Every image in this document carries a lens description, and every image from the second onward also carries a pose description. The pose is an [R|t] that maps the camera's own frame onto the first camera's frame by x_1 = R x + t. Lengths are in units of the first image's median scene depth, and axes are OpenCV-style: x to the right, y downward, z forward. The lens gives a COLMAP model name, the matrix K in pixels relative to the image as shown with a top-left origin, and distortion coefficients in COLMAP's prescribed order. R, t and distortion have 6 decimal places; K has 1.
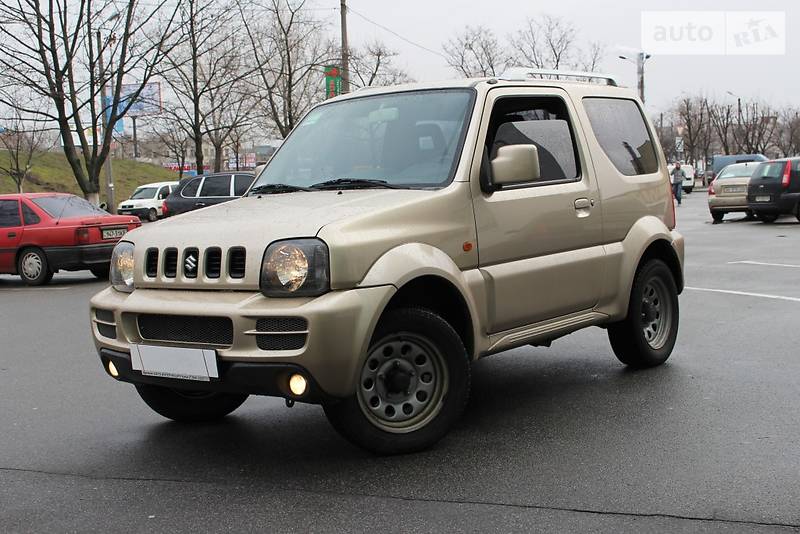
lens RADIAL K [[1150.9, 0, 405.8], [0, 1150.9, 259.8], [0, 0, 1]] dist [-0.047591, 0.000000]
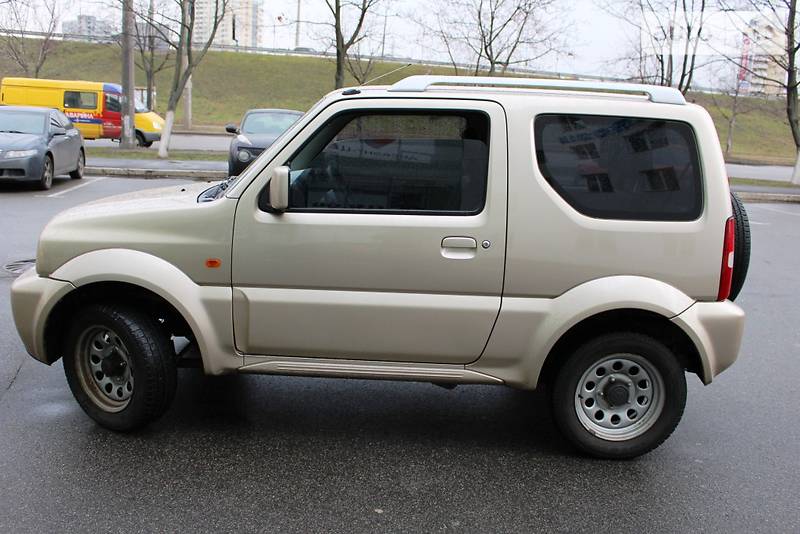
lens RADIAL K [[733.8, 0, 402.8], [0, 733.8, 258.4], [0, 0, 1]] dist [-0.083316, 0.000000]
pose [[0.586774, 0.231936, -0.775823, 0.643811], [-0.130400, 0.972662, 0.192158, -0.159505], [0.799182, -0.011586, 0.600977, 0.758517]]
